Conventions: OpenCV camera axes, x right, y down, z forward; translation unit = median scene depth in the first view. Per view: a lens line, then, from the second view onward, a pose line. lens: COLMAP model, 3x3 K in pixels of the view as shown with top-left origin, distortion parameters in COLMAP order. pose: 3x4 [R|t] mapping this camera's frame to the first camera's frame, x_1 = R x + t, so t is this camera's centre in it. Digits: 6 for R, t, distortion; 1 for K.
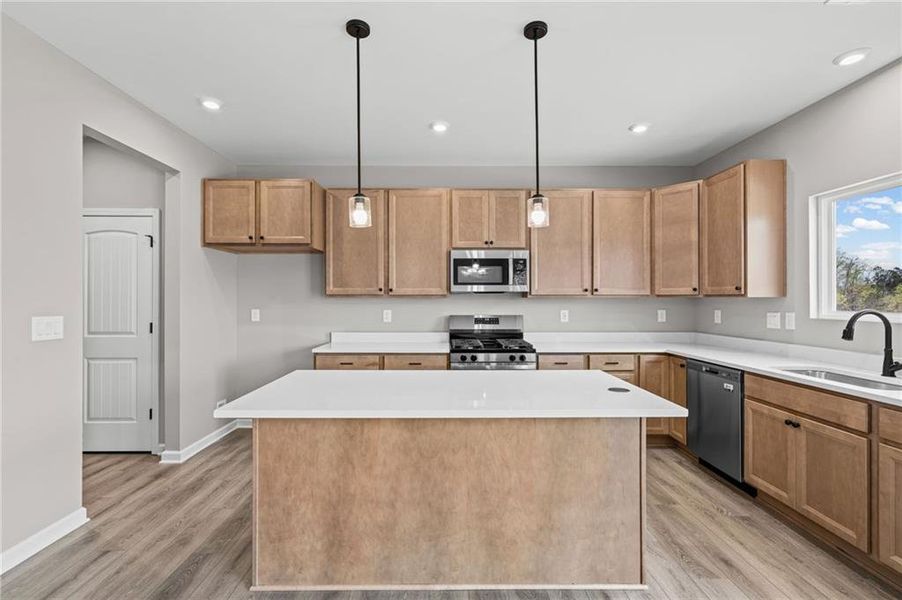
lens RADIAL K [[407.2, 0, 440.7], [0, 407.2, 299.3], [0, 0, 1]] dist [-0.003425, 0.000857]
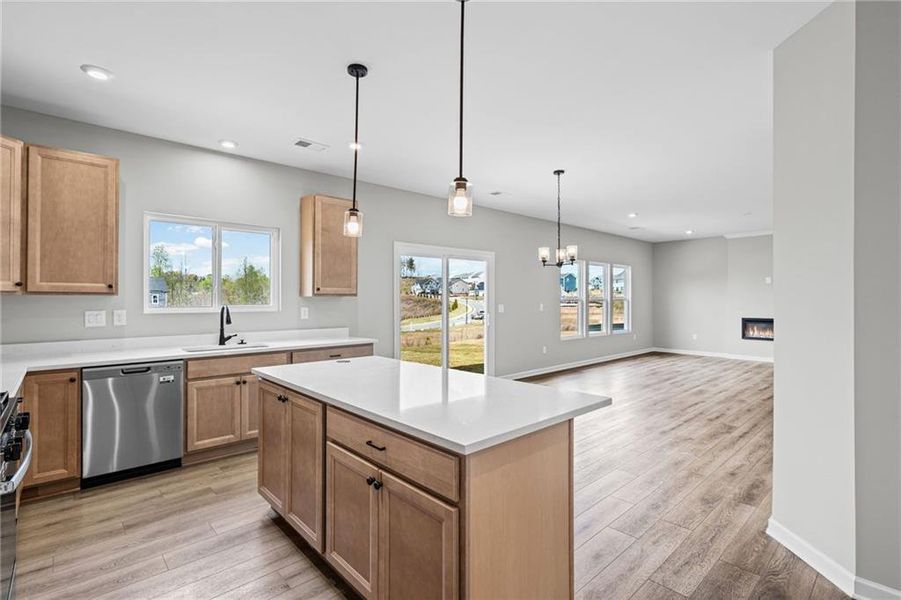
lens RADIAL K [[424.3, 0, 437.5], [0, 424.3, 297.0], [0, 0, 1]] dist [-0.000573, -0.000115]
pose [[-0.668782, -0.002863, 0.743453, -0.495059], [-0.006531, 0.999977, -0.002024, -0.004516], [-0.743430, -0.006209, -0.668785, 0.980142]]
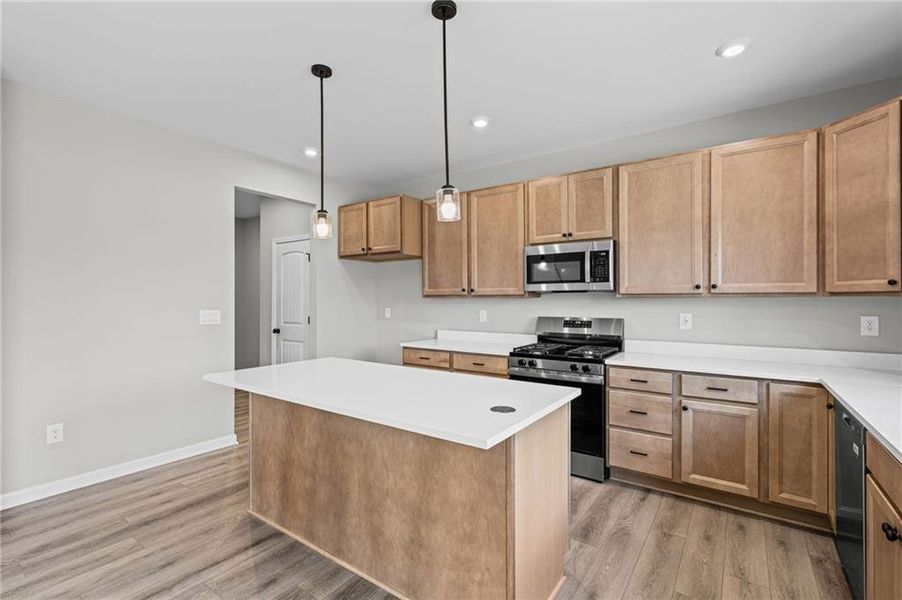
lens RADIAL K [[407.2, 0, 440.7], [0, 407.2, 299.3], [0, 0, 1]] dist [-0.003425, 0.000857]
pose [[0.808161, -0.000889, -0.588961, 0.459188], [-0.000267, 0.999998, -0.001877, 0.001776], [0.588962, 0.001674, 0.808159, 0.146692]]
